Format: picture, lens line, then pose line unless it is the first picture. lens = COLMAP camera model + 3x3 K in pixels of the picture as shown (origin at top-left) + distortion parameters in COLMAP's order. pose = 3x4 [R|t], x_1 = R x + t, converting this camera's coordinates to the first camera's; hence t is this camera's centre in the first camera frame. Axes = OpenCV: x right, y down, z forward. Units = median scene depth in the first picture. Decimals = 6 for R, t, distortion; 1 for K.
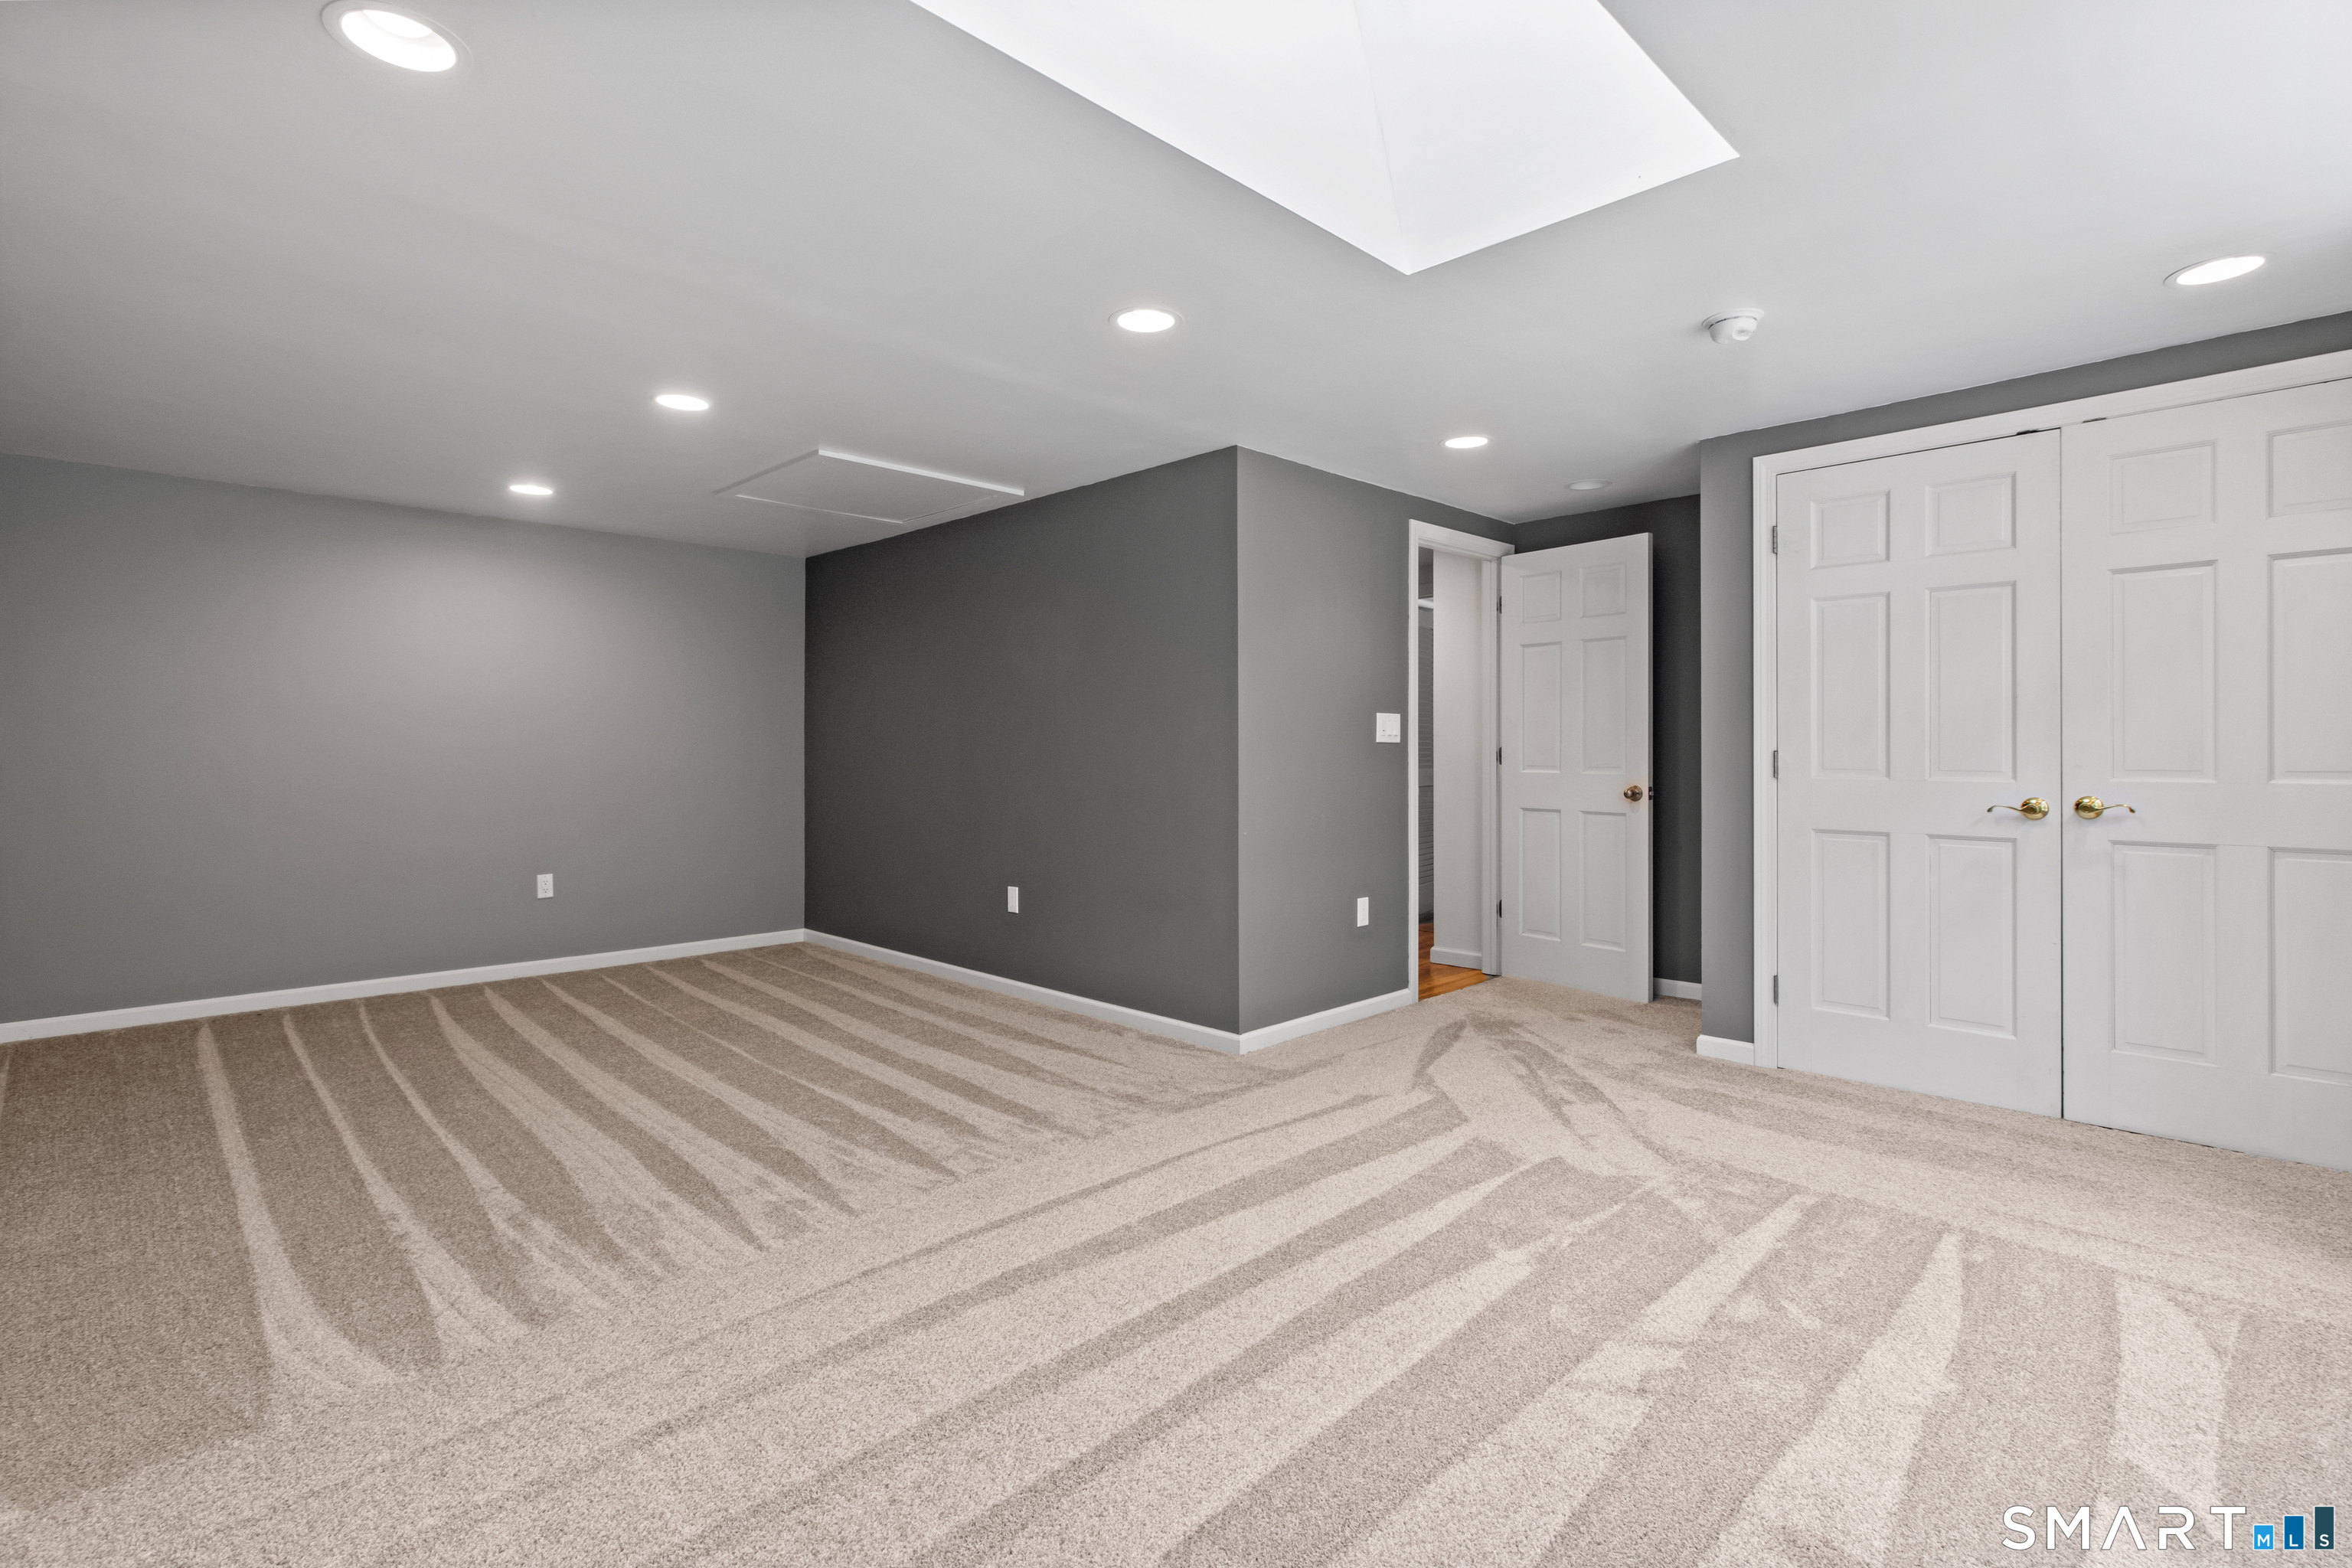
lens RADIAL K [[1112.2, 0, 1178.9], [0, 1112.2, 751.6], [0, 0, 1]] dist [0.003544, 0.000412]
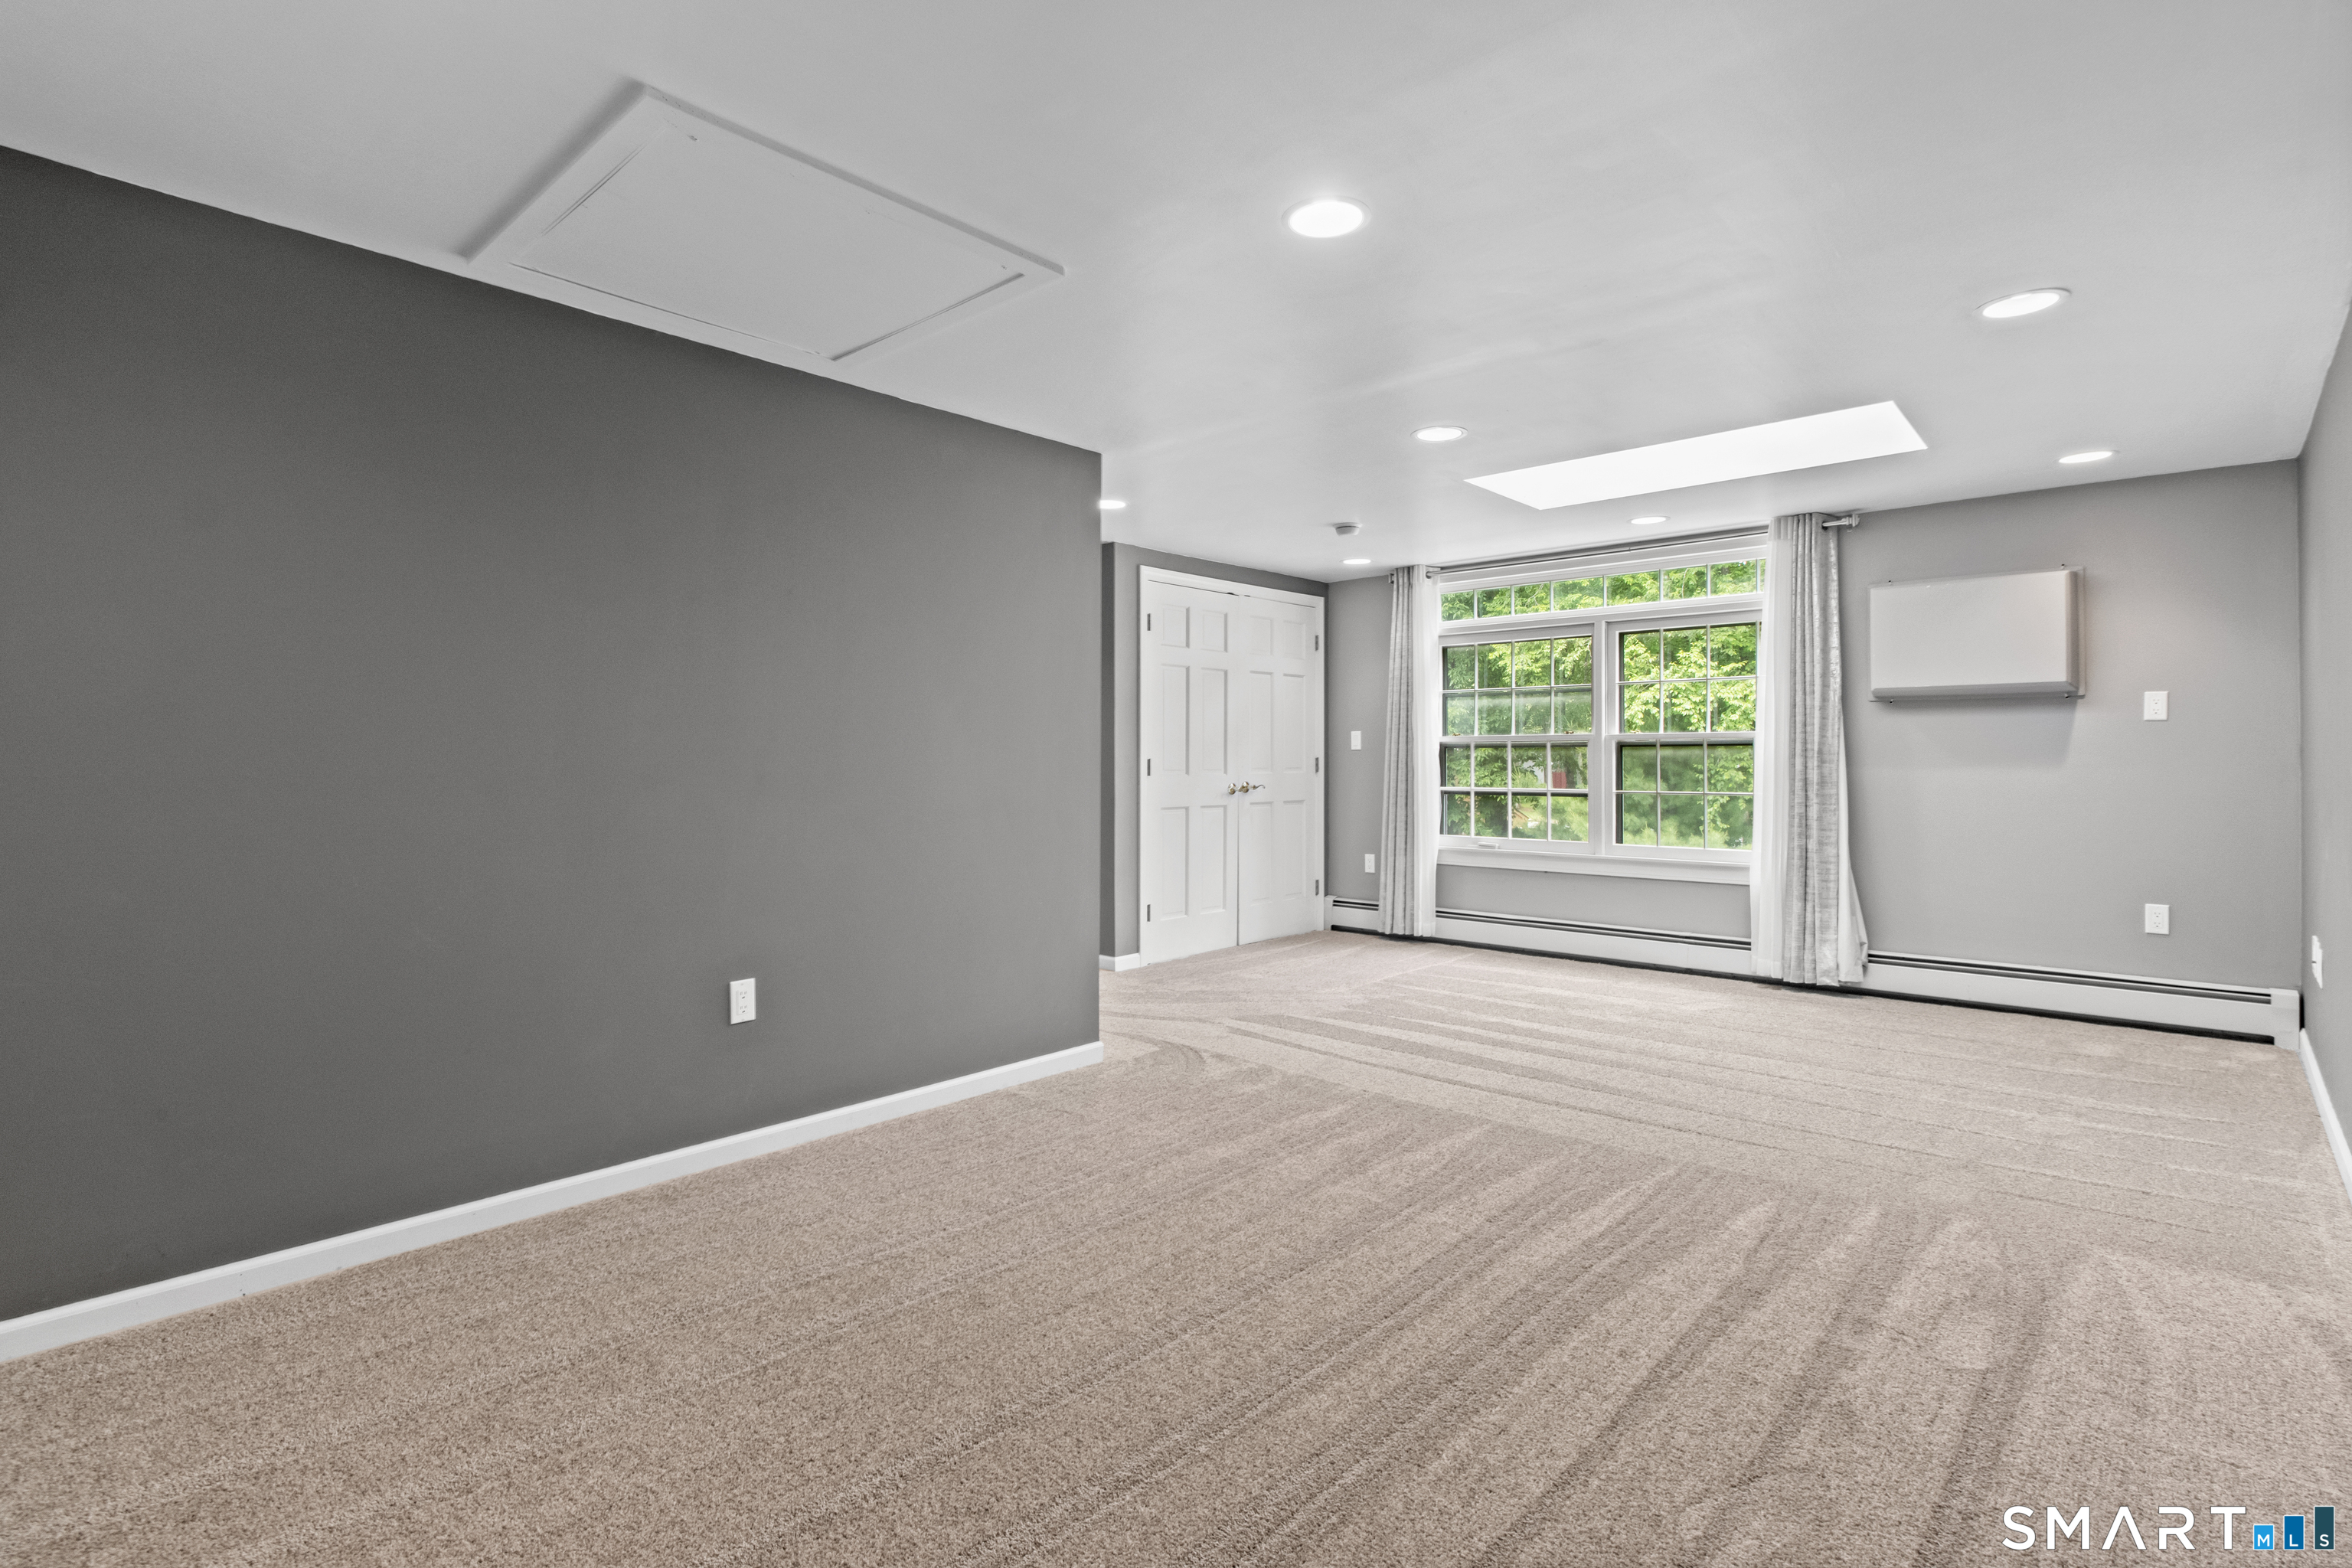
lens RADIAL K [[1112.2, 0, 1178.9], [0, 1112.2, 751.6], [0, 0, 1]] dist [0.003544, 0.000412]
pose [[-0.072491, 0.013326, 0.997280, -0.970326], [-0.002373, 0.999906, -0.013534, 0.011833], [-0.997366, -0.003347, -0.072452, 1.049560]]
